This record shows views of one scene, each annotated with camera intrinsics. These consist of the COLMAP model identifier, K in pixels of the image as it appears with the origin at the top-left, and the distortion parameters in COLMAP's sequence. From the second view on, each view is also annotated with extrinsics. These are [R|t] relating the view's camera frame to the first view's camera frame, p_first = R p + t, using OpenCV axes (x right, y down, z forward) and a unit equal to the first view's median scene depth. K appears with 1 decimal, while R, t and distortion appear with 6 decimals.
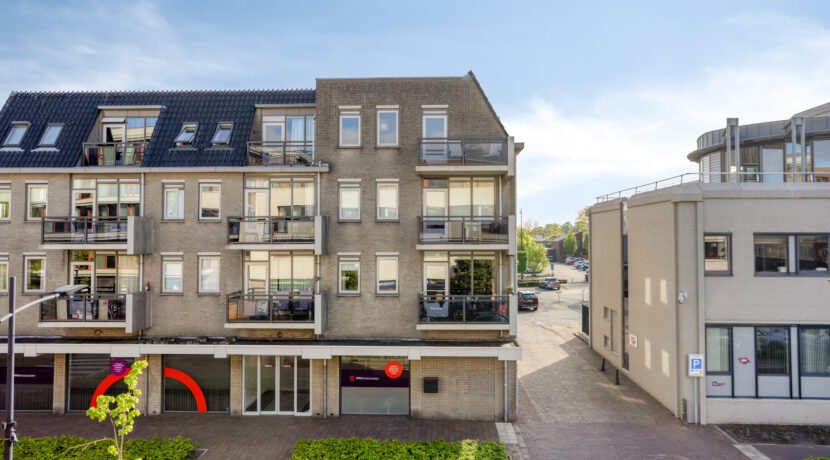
lens RADIAL K [[496.6, 0, 389.8], [0, 496.6, 250.2], [0, 0, 1]] dist [0.002645, 0.006481]
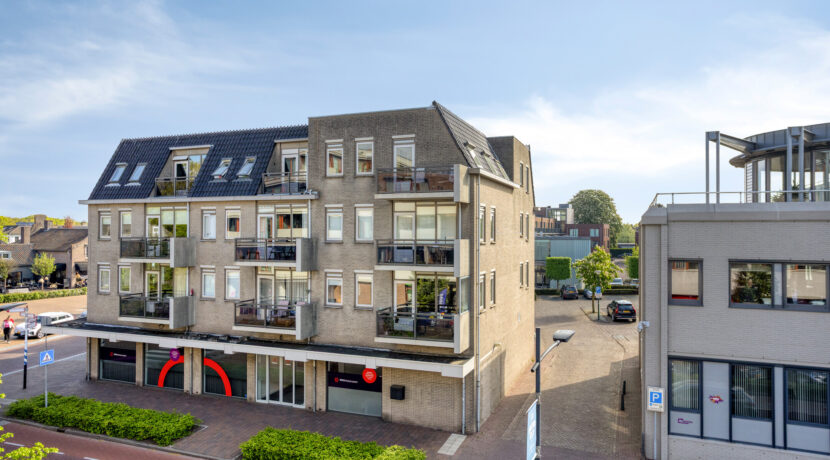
lens RADIAL K [[496.6, 0, 404.2], [0, 496.6, 258.2], [0, 0, 1]] dist [0.002645, 0.006481]
pose [[0.952829, 0.015715, -0.303100, 0.416970], [-0.007462, 0.999570, 0.028365, -0.054944], [0.303416, -0.024765, 0.952536, -0.032357]]
